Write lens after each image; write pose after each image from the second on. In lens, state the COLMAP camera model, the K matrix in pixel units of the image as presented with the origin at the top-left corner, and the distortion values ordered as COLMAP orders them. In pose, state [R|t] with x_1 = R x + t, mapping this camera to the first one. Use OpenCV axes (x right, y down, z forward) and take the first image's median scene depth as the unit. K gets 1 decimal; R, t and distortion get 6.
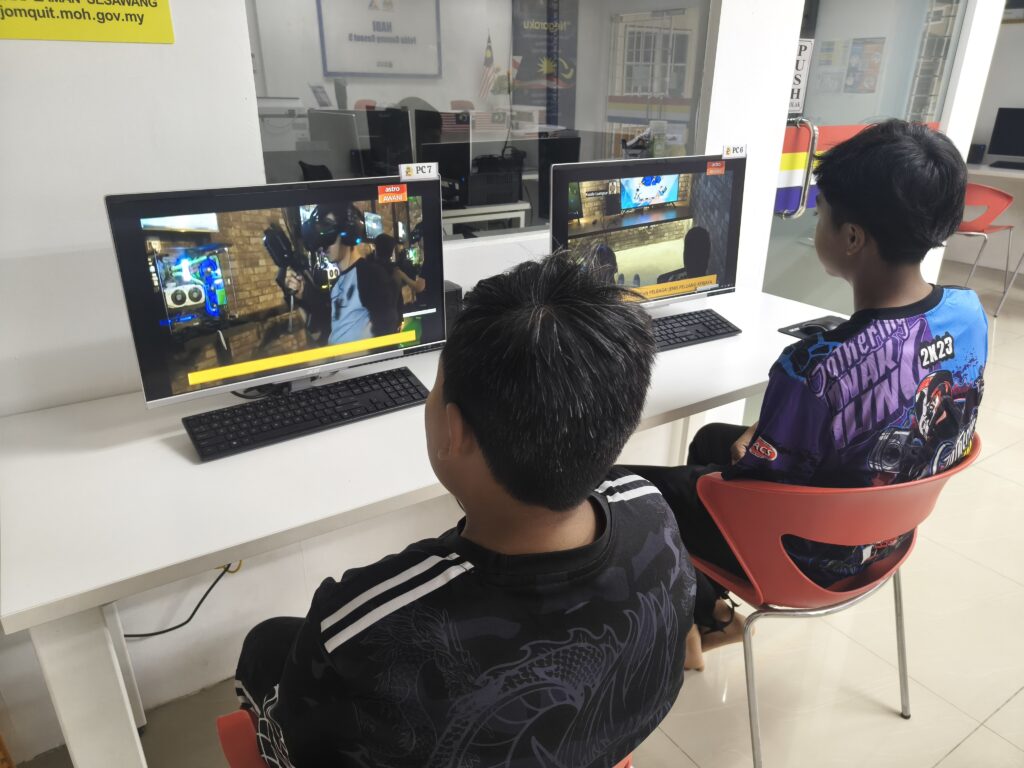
lens RADIAL K [[713.9, 0, 512.3], [0, 713.9, 366.9], [0, 0, 1]] dist [0.054434, 0.003283]
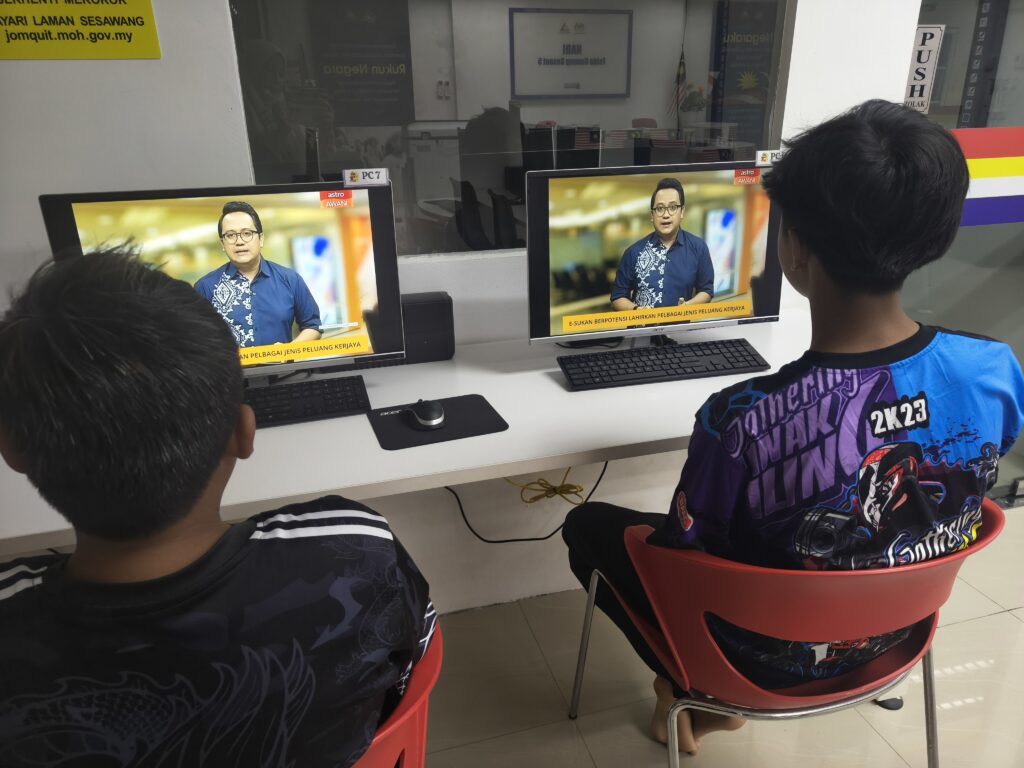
lens RADIAL K [[697.4, 0, 512.0], [0, 697.4, 384.0], [0, 0, 1]] dist [0.047823, -0.001275]
pose [[0.944305, 0.096091, -0.314730, 0.433117], [-0.096843, 0.995211, 0.013286, -0.025841], [0.314499, 0.017934, 0.949088, 0.173484]]
